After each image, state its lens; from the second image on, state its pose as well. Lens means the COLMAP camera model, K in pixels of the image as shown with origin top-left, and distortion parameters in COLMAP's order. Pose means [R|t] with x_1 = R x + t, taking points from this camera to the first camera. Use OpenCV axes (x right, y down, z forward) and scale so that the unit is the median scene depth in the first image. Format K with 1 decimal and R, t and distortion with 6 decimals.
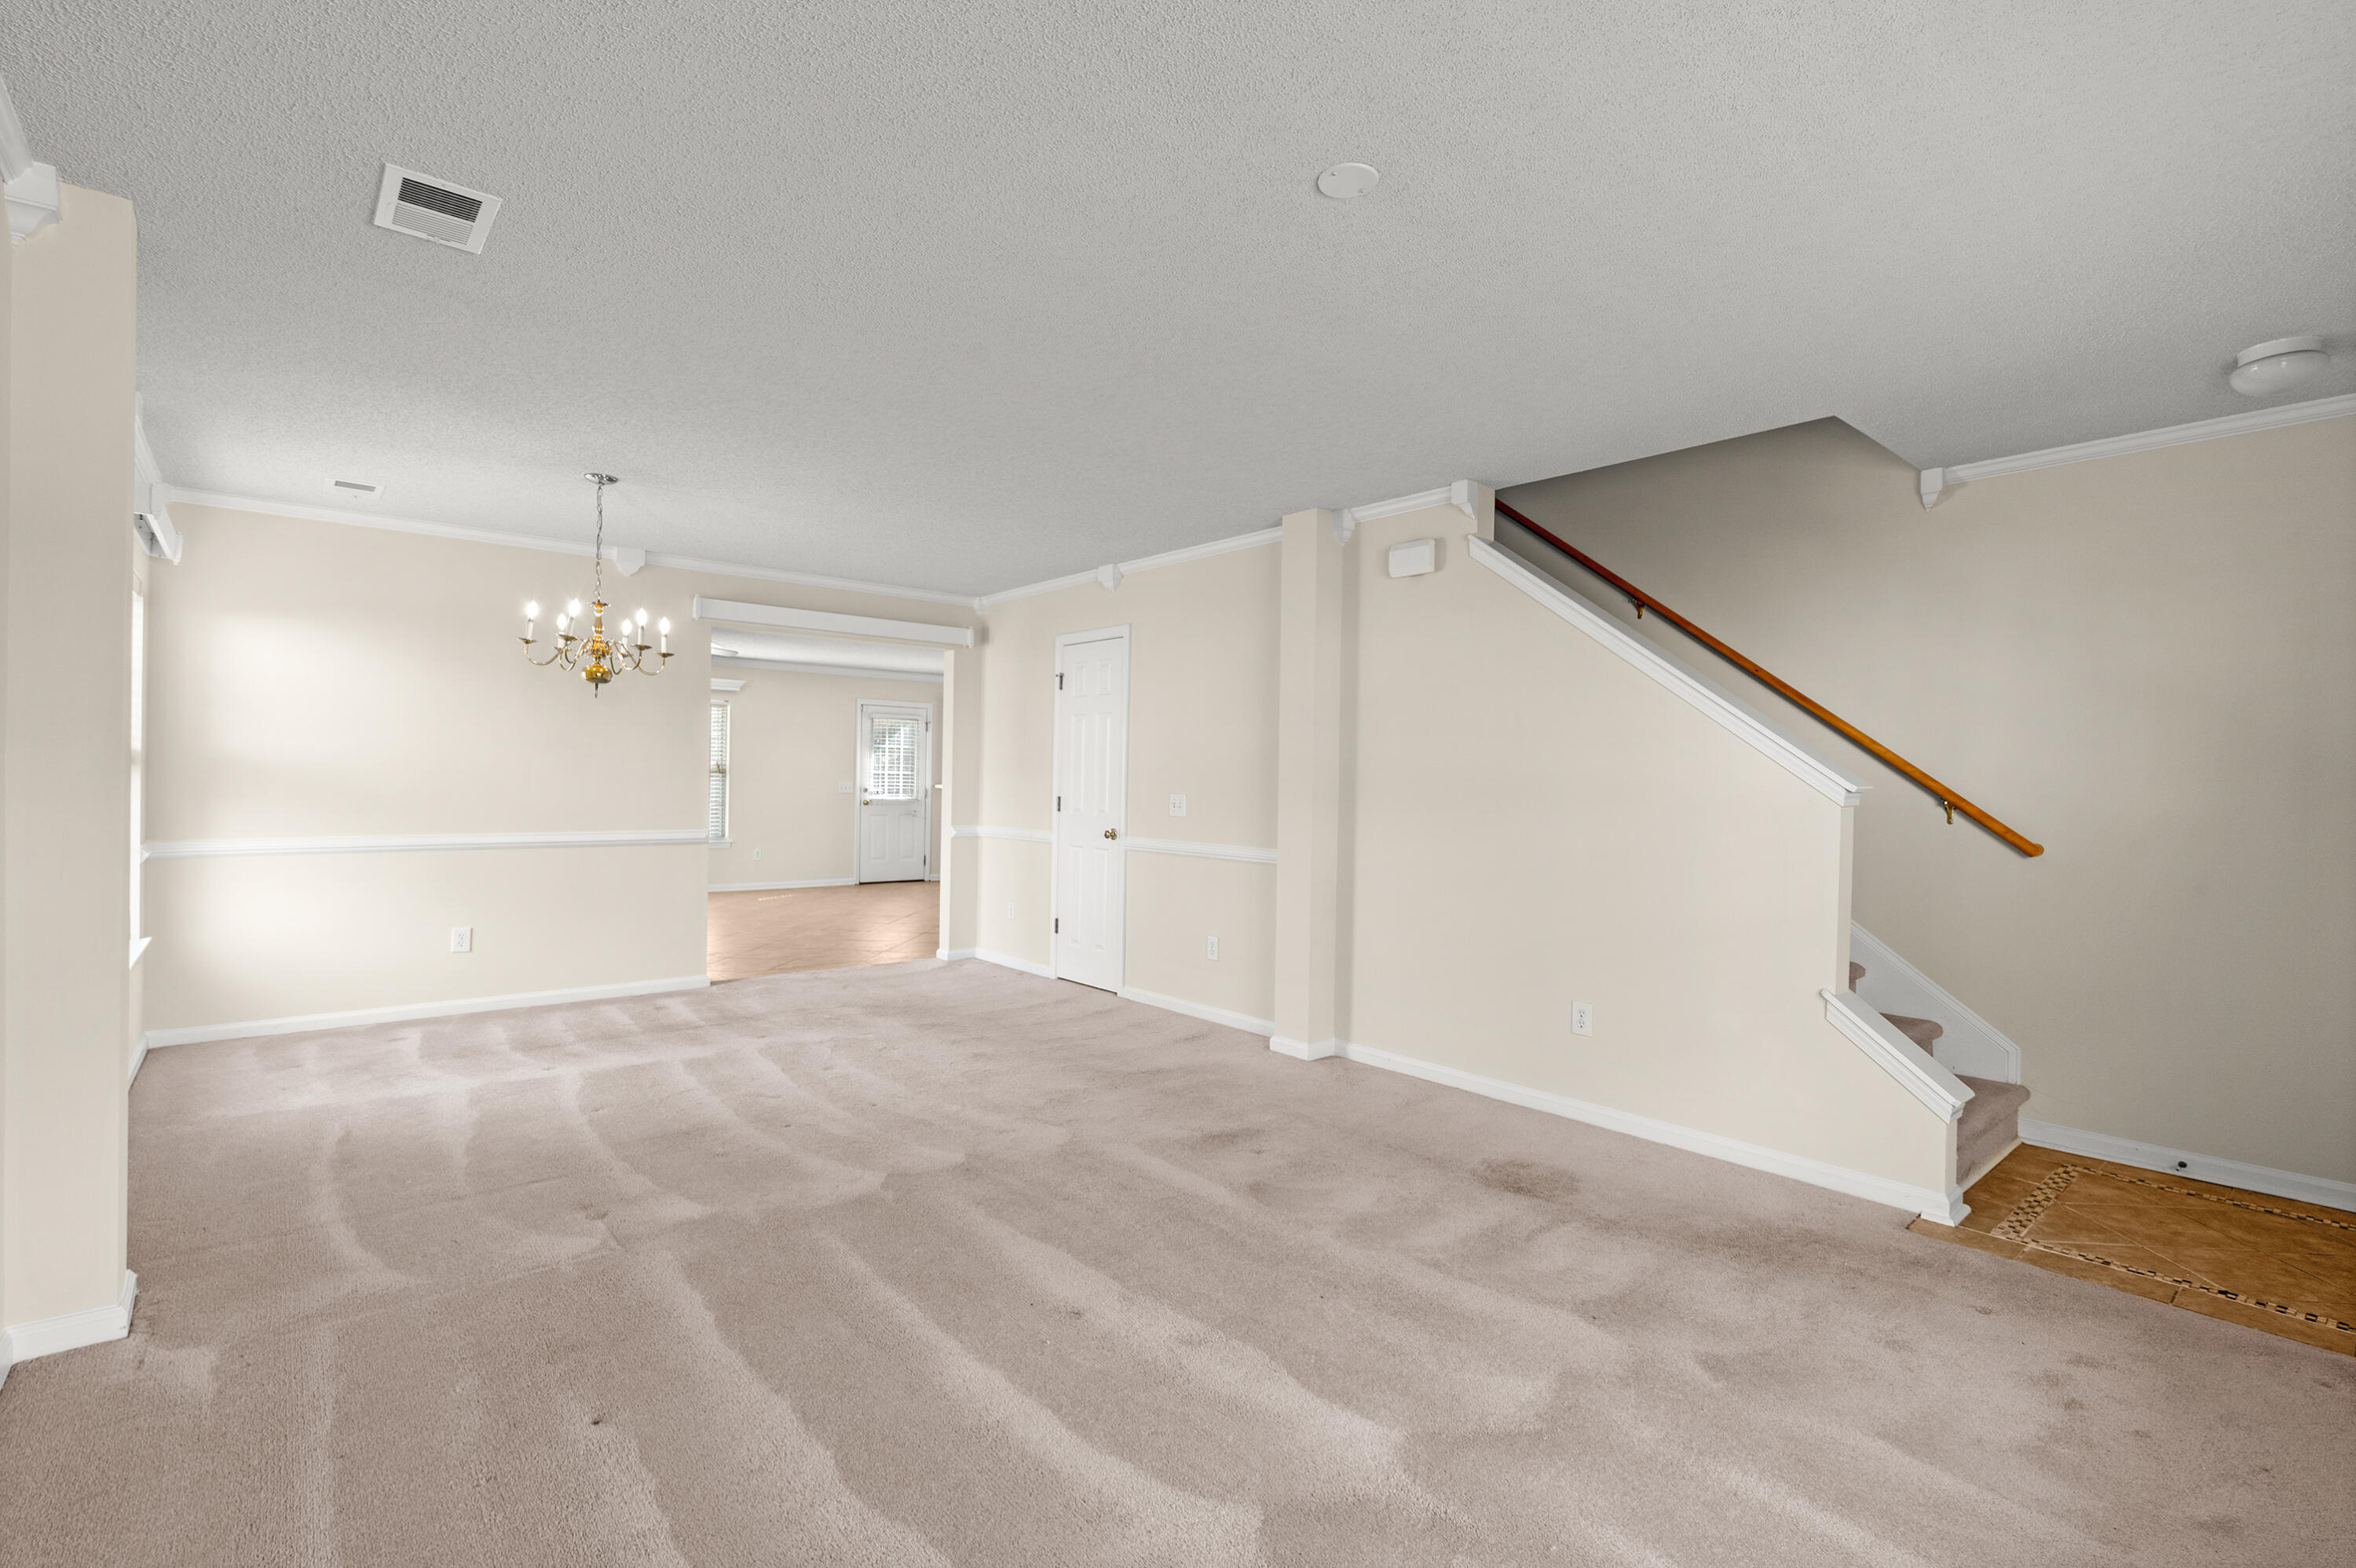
lens RADIAL K [[1079.1, 0, 1181.7], [0, 1079.1, 776.5], [0, 0, 1]] dist [-0.002963, 0.000680]
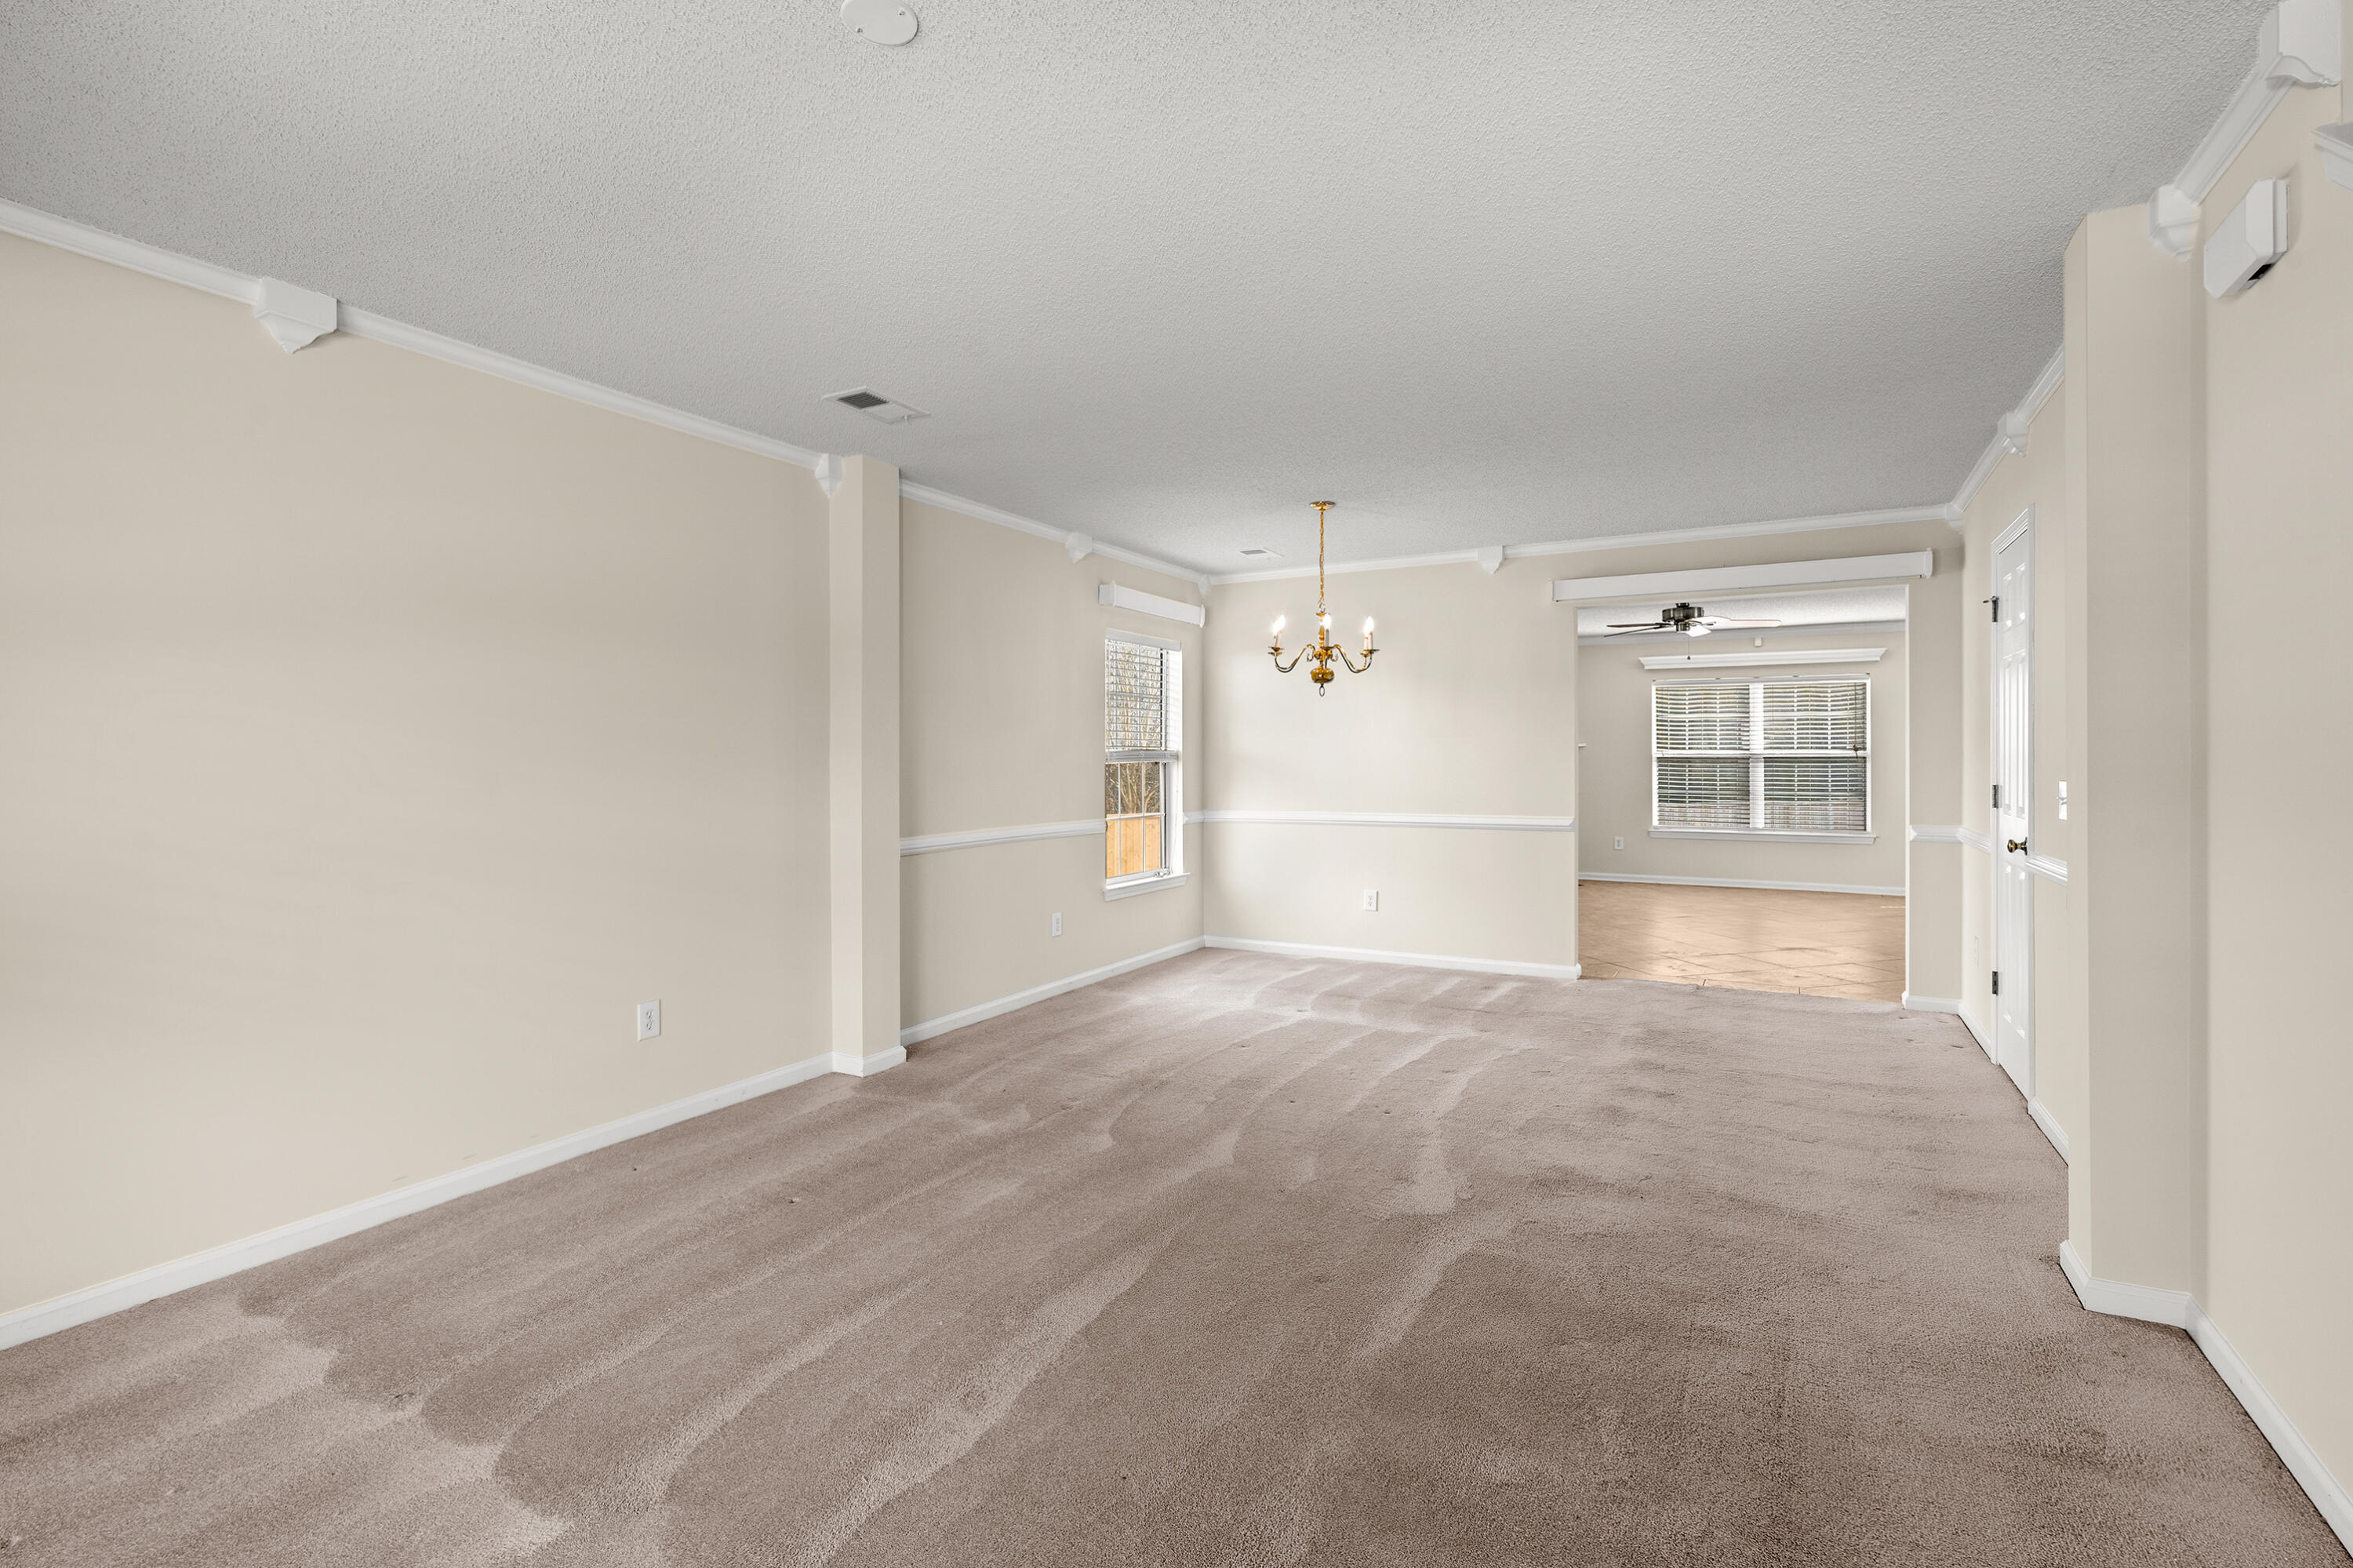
lens RADIAL K [[1088.0, 0, 1177.0], [0, 1088.0, 751.7], [0, 0, 1]] dist [-0.002948, 0.000043]
pose [[0.349198, -0.022149, -0.936787, 0.473458], [0.011465, 0.999747, -0.019364, 0.006851], [0.936979, -0.003978, 0.349364, 0.437556]]
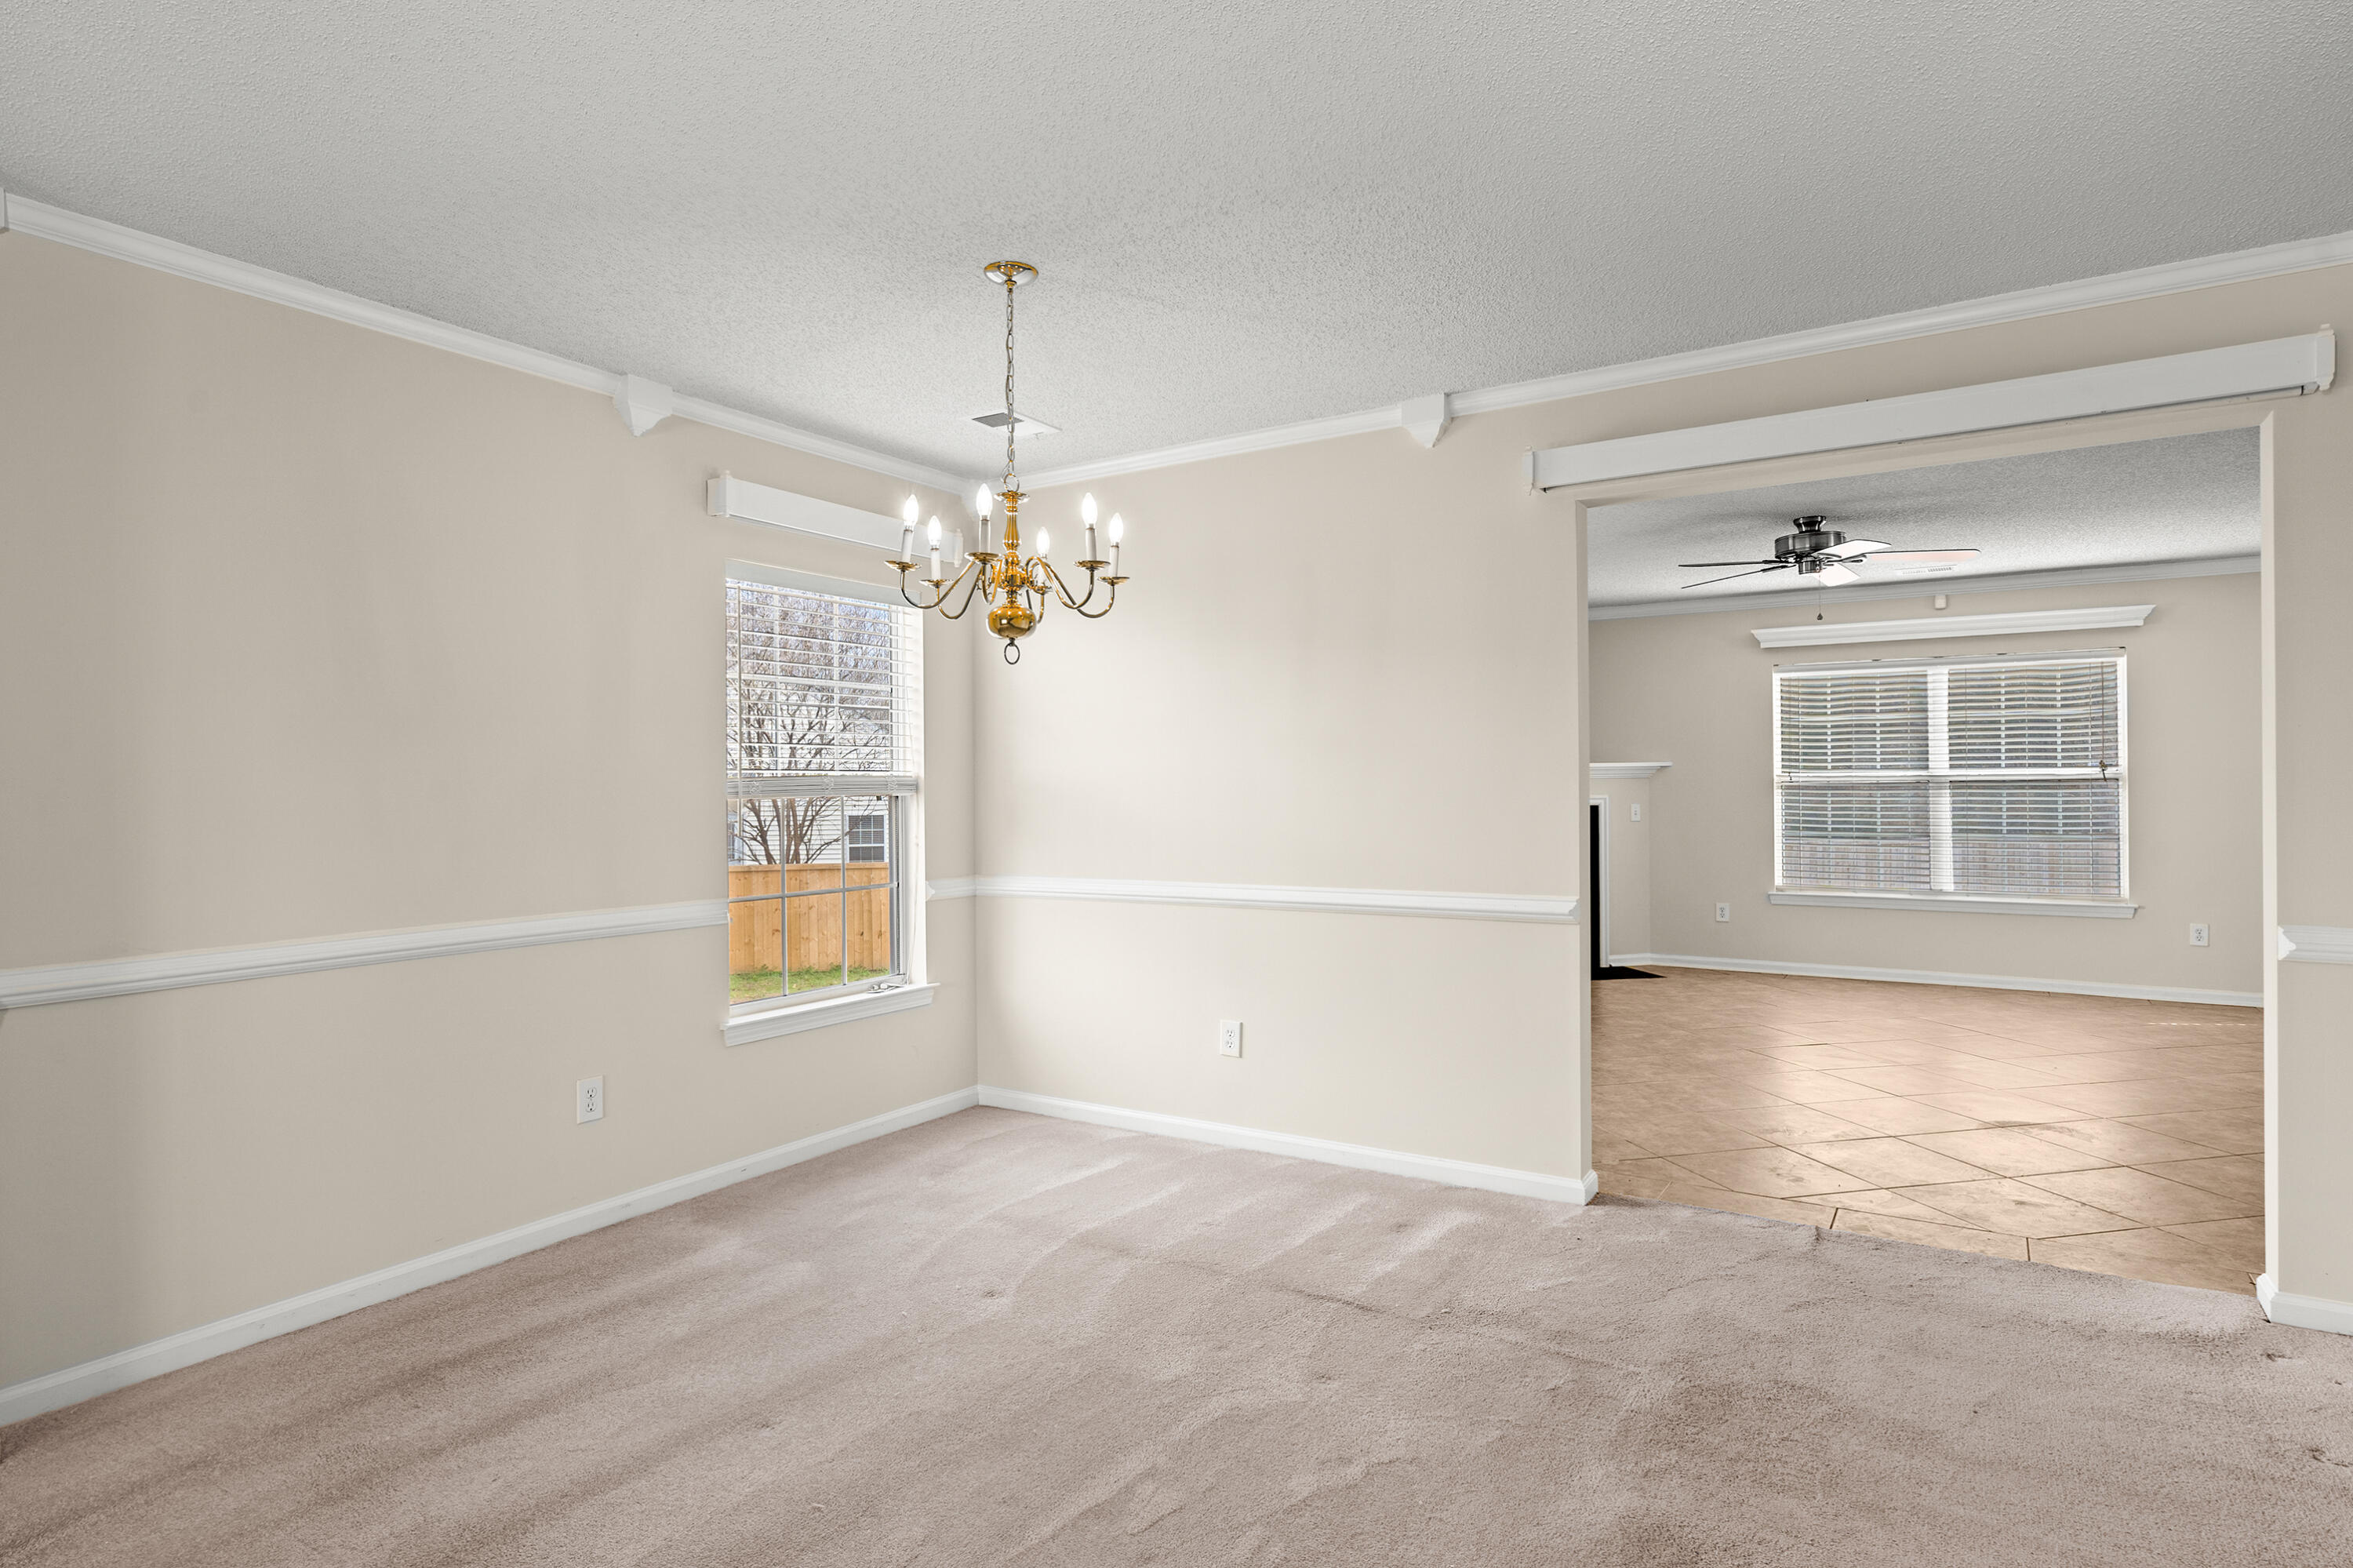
lens RADIAL K [[1248.7, 0, 1166.7], [0, 1248.7, 781.4], [0, 0, 1]] dist [0.021511, -0.018406]
pose [[0.289440, -0.022995, -0.956920, 0.100338], [0.017602, 0.999670, -0.018698, 0.002692], [0.957034, -0.011432, 0.289749, 0.862845]]
